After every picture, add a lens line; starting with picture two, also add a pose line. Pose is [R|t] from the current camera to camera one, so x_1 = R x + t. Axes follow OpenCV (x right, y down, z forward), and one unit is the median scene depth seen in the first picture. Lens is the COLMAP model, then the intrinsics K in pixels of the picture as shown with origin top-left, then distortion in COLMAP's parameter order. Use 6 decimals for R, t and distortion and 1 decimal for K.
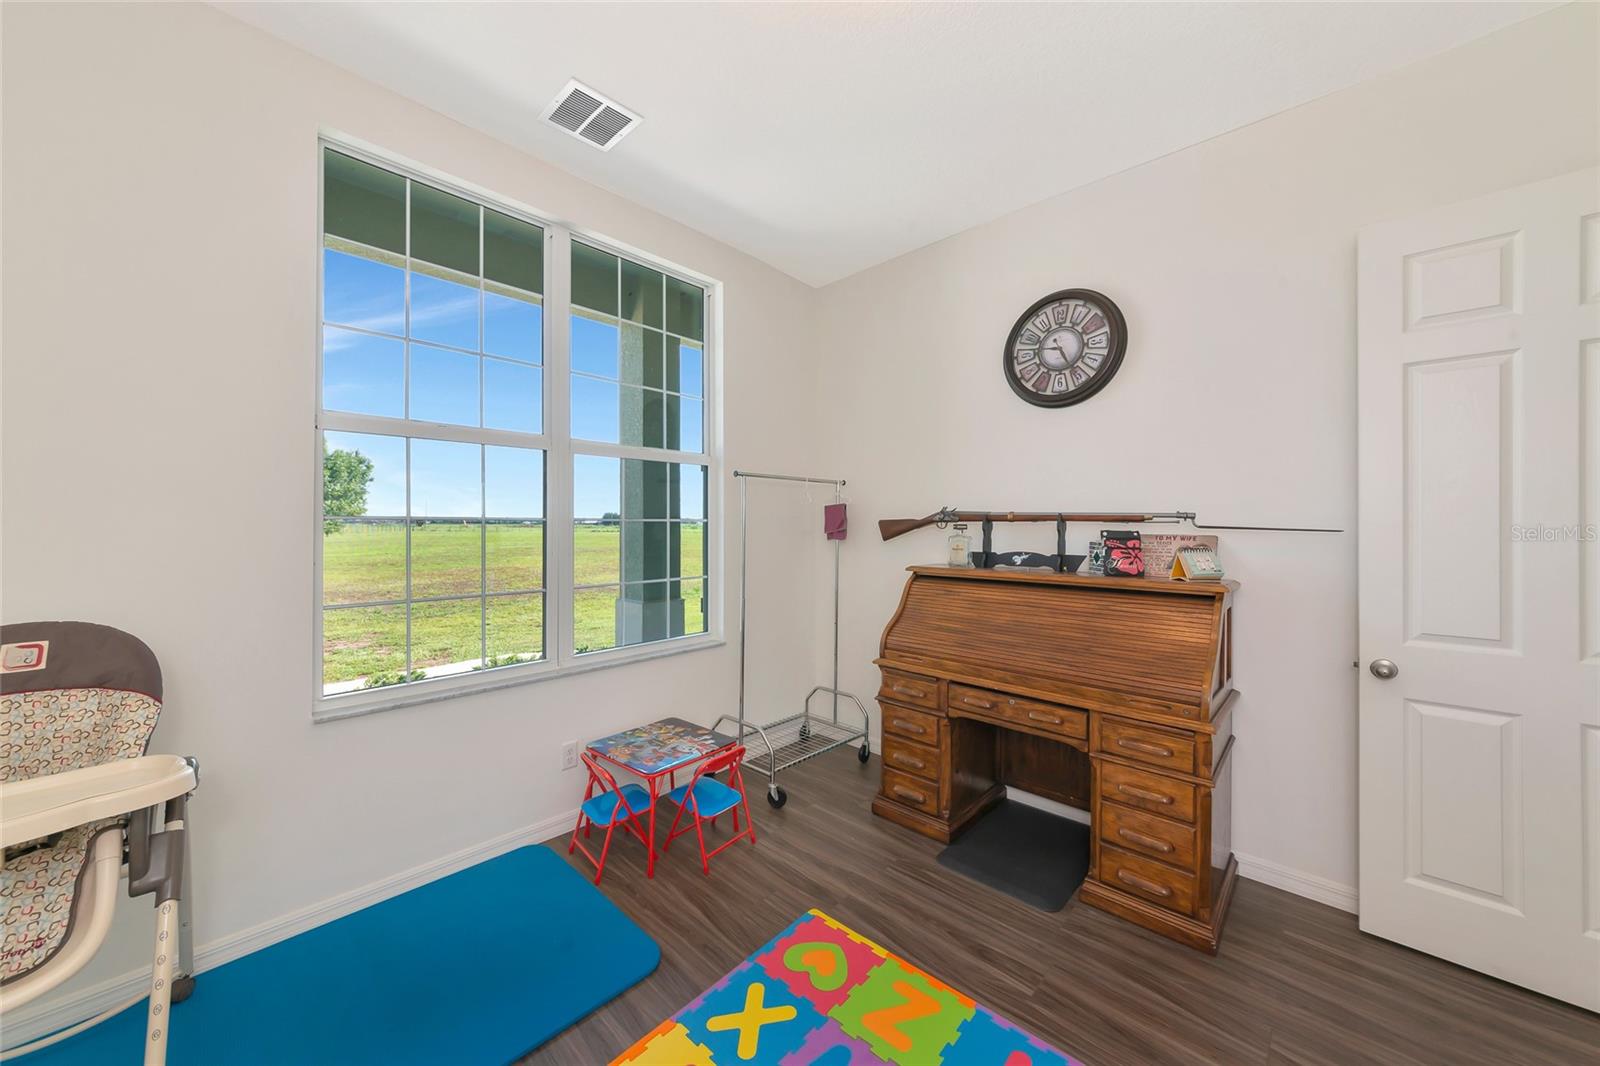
lens RADIAL K [[576.0, 0, 803.8], [0, 576.0, 532.6], [0, 0, 1]] dist [0.000180, -0.000293]
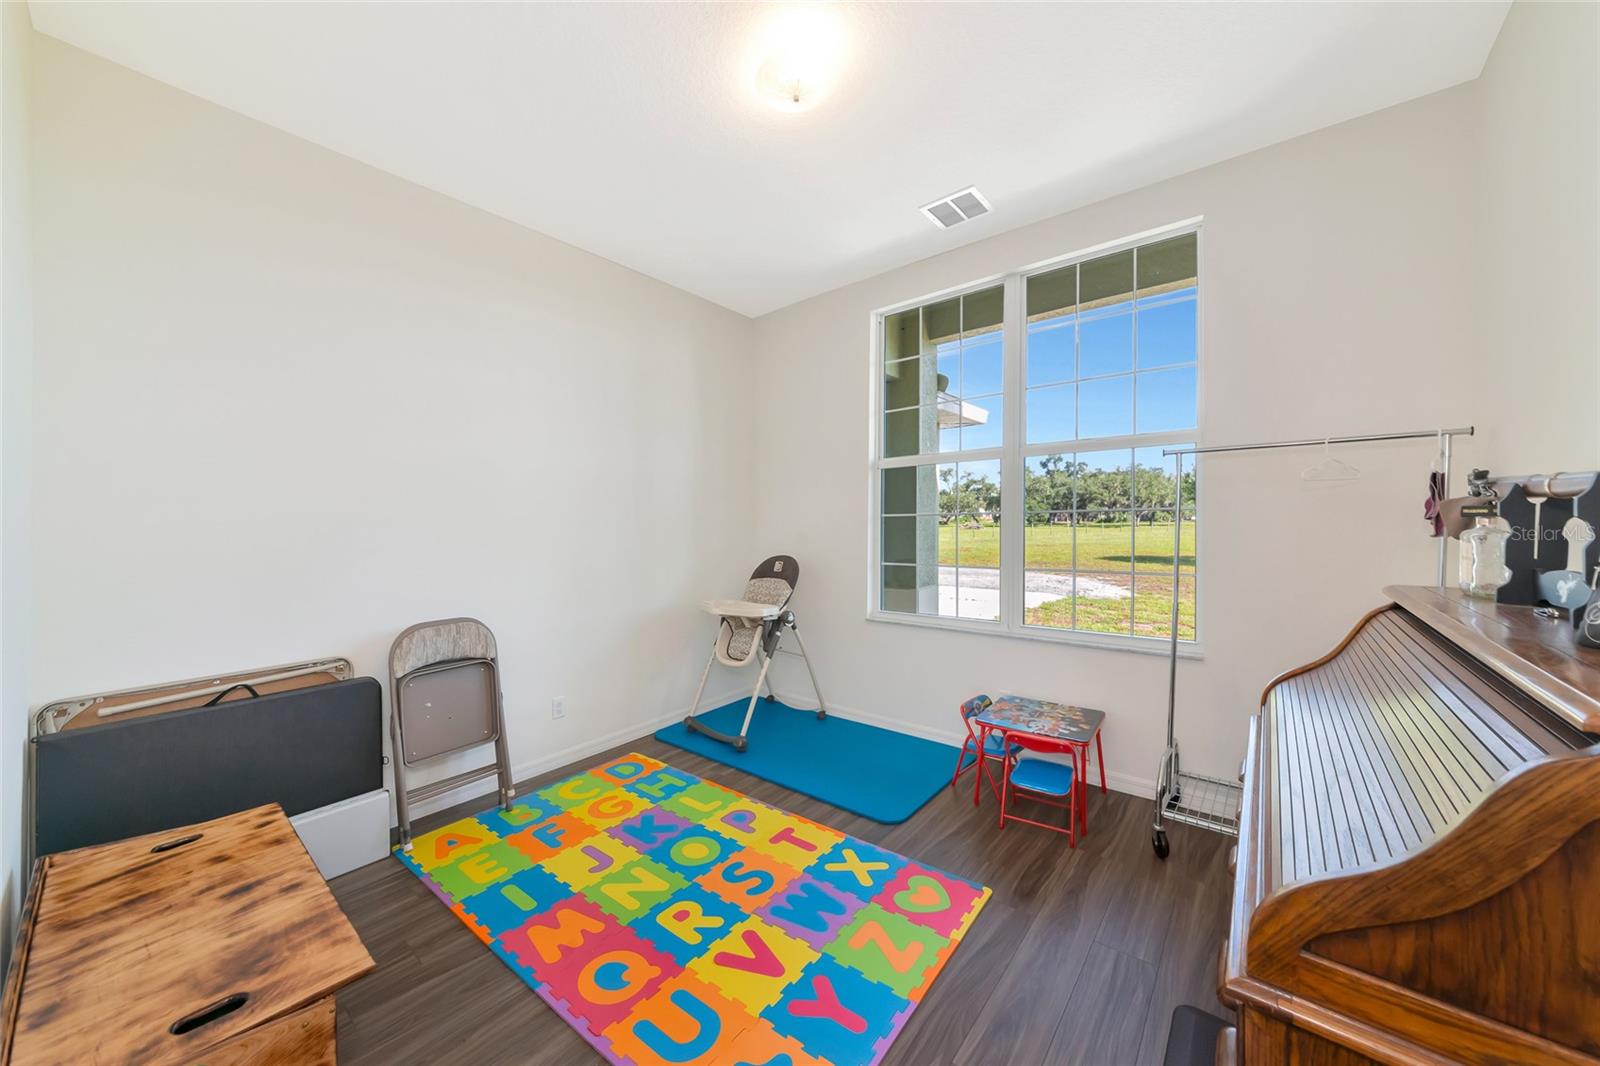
lens RADIAL K [[576.0, 0, 803.8], [0, 576.0, 532.6], [0, 0, 1]] dist [0.000180, -0.000293]
pose [[0.076181, 0.012096, -0.997021, 0.838915], [0.001568, 0.999924, 0.012251, 0.003596], [0.997093, -0.002497, 0.076157, 0.492855]]
